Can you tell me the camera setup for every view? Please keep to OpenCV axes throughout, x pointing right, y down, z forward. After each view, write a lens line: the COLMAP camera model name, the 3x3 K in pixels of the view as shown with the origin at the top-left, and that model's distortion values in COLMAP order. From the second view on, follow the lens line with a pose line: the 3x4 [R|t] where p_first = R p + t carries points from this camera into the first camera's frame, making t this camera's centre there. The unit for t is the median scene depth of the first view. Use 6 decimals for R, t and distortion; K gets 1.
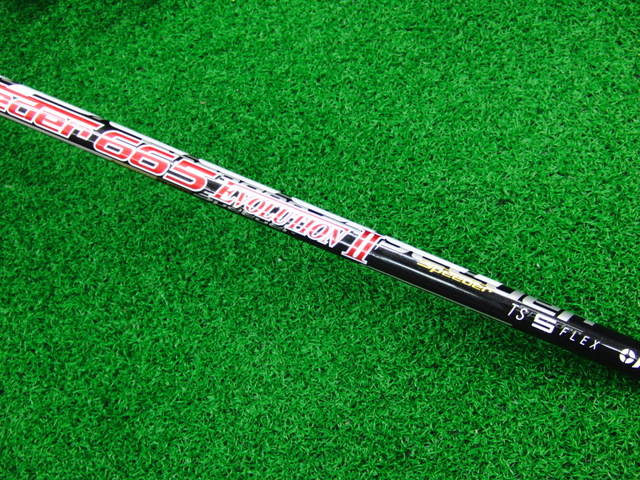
lens RADIAL K [[684.7, 0, 320.0], [0, 684.7, 240.0], [0, 0, 1]] dist [-0.056329, 0.040813]
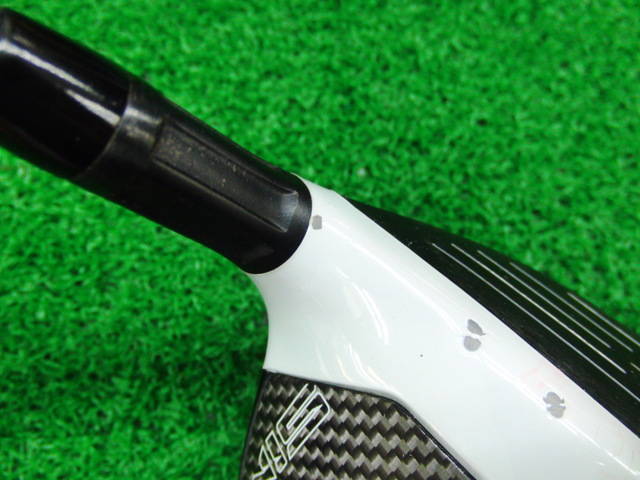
lens RADIAL K [[684.7, 0, 320.0], [0, 684.7, 240.0], [0, 0, 1]] dist [-0.056329, 0.040813]
pose [[0.901825, 0.403770, 0.153887, -0.148670], [-0.409597, 0.912241, 0.006823, 0.086226], [-0.137627, -0.069184, 0.988065, 0.539353]]
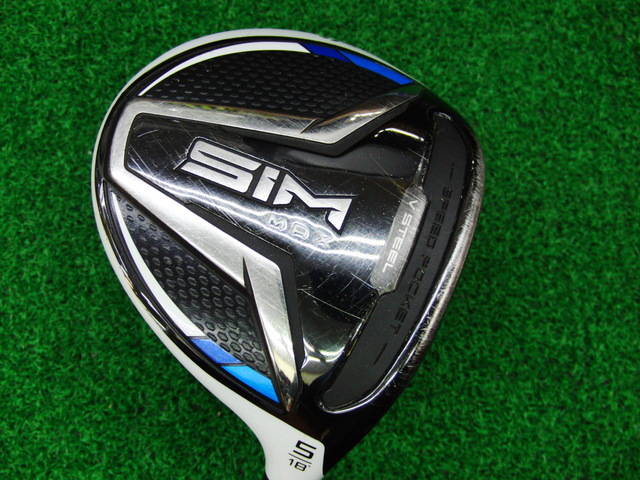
lens RADIAL K [[684.7, 0, 320.0], [0, 684.7, 240.0], [0, 0, 1]] dist [-0.056329, 0.040813]
pose [[0.922052, 0.348728, 0.167954, 0.107016], [-0.373682, 0.915120, 0.151387, -0.113123], [-0.100905, -0.202348, 0.974101, 0.119282]]
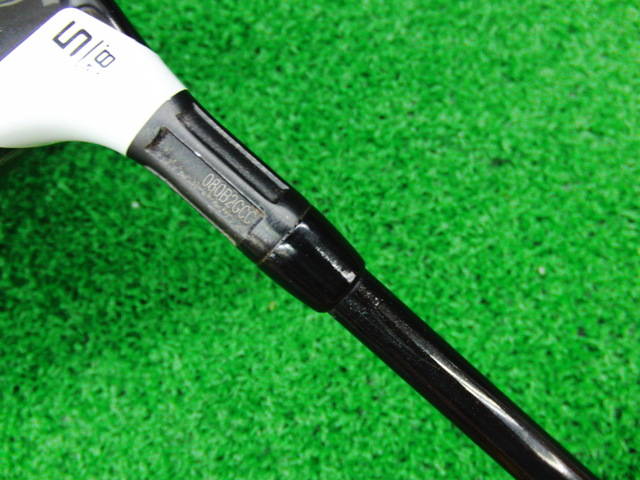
lens RADIAL K [[684.7, 0, 320.0], [0, 684.7, 240.0], [0, 0, 1]] dist [-0.056329, 0.040813]
pose [[0.985291, 0.126548, 0.114833, 0.040738], [-0.135869, 0.987706, 0.077313, -0.010928], [-0.103637, -0.091778, 0.990372, 0.380922]]
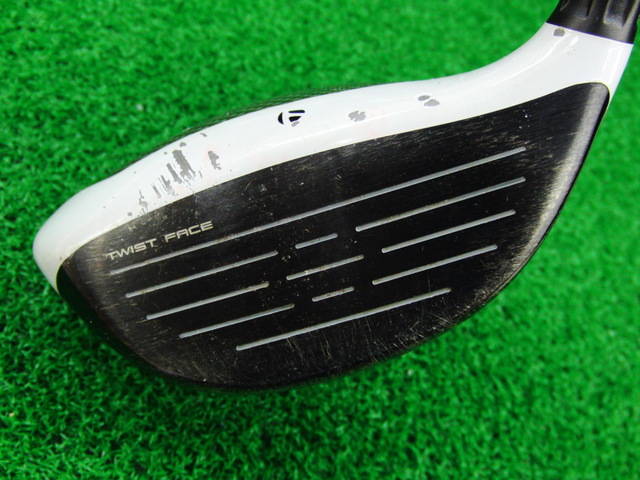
lens RADIAL K [[684.7, 0, 320.0], [0, 684.7, 240.0], [0, 0, 1]] dist [-0.056329, 0.040813]
pose [[0.669803, 0.733735, 0.114002, 0.081817], [-0.689278, 0.671486, -0.272034, 0.184152], [-0.276152, 0.103630, 0.955511, 0.344068]]
